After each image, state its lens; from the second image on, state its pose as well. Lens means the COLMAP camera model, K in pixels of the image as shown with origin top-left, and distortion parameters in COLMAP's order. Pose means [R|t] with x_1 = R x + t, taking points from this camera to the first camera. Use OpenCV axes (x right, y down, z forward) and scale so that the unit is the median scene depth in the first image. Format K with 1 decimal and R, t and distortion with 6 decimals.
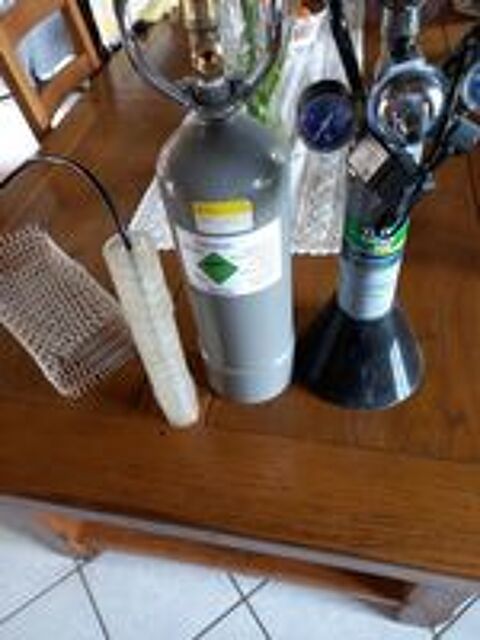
lens RADIAL K [[454.1, 0, 240.0], [0, 454.1, 320.0], [0, 0, 1]] dist [0.079720, -0.067418]
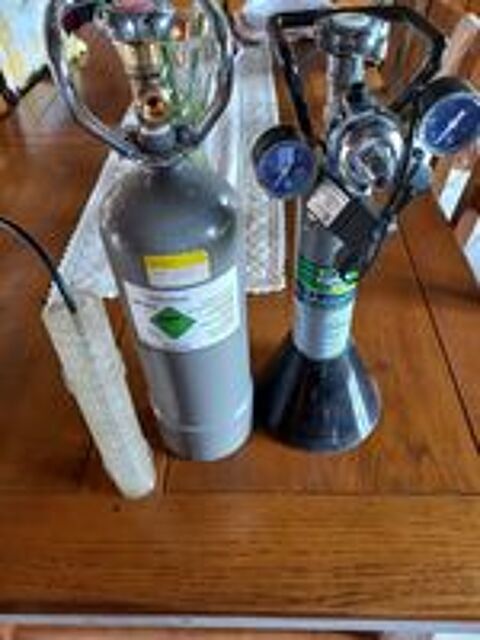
lens RADIAL K [[454.1, 0, 240.0], [0, 454.1, 320.0], [0, 0, 1]] dist [0.079720, -0.067418]
pose [[0.983501, -0.083549, 0.160452, -0.061979], [0.094747, 0.993478, -0.063442, -0.047241], [-0.154105, 0.077597, 0.985003, 0.072362]]
